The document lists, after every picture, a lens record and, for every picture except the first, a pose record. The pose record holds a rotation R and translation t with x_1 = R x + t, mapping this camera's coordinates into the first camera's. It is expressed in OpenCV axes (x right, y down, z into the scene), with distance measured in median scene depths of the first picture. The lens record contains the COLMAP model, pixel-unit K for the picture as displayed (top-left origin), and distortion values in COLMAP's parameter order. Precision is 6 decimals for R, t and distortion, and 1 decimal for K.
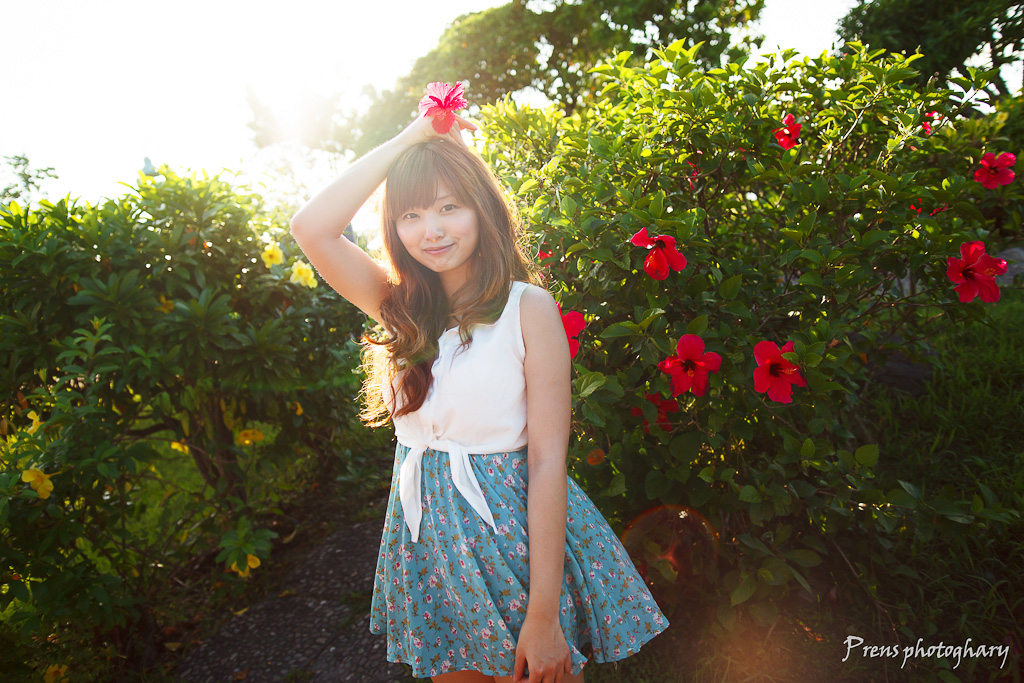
lens RADIAL K [[755.3, 0, 499.8], [0, 755.3, 340.0], [0, 0, 1]] dist [-0.089597, 0.147027]
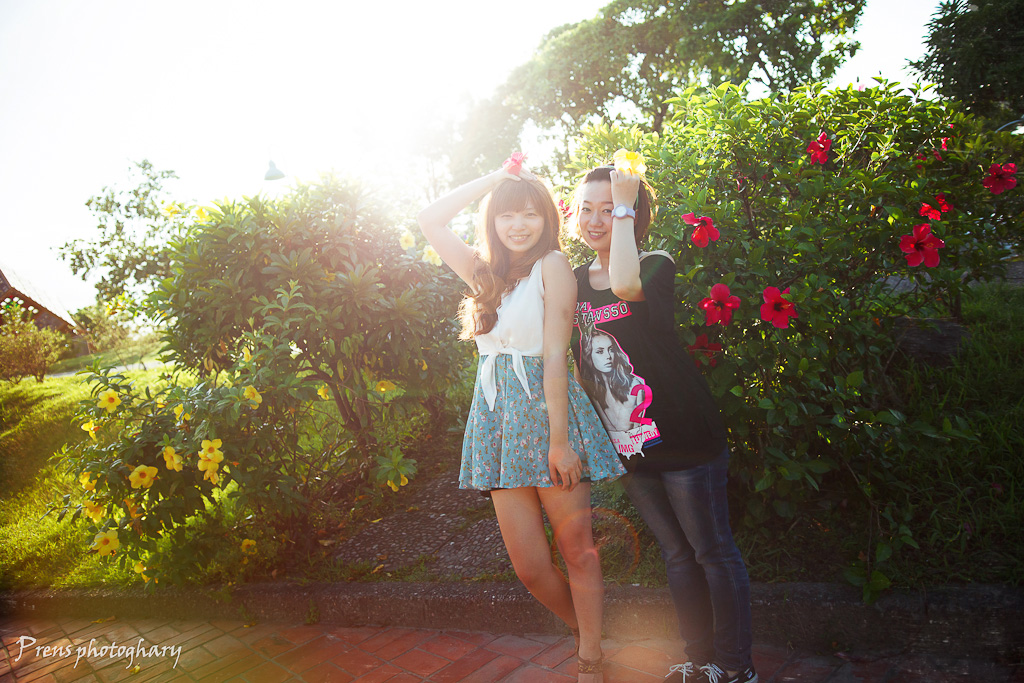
lens RADIAL K [[755.3, 0, 499.8], [0, 755.3, 340.0], [0, 0, 1]] dist [-0.089597, 0.147027]
pose [[0.993404, 0.030332, -0.110583, -0.008638], [-0.031063, 0.999505, -0.004895, 0.062817], [0.110380, 0.008298, 0.993855, -0.266582]]
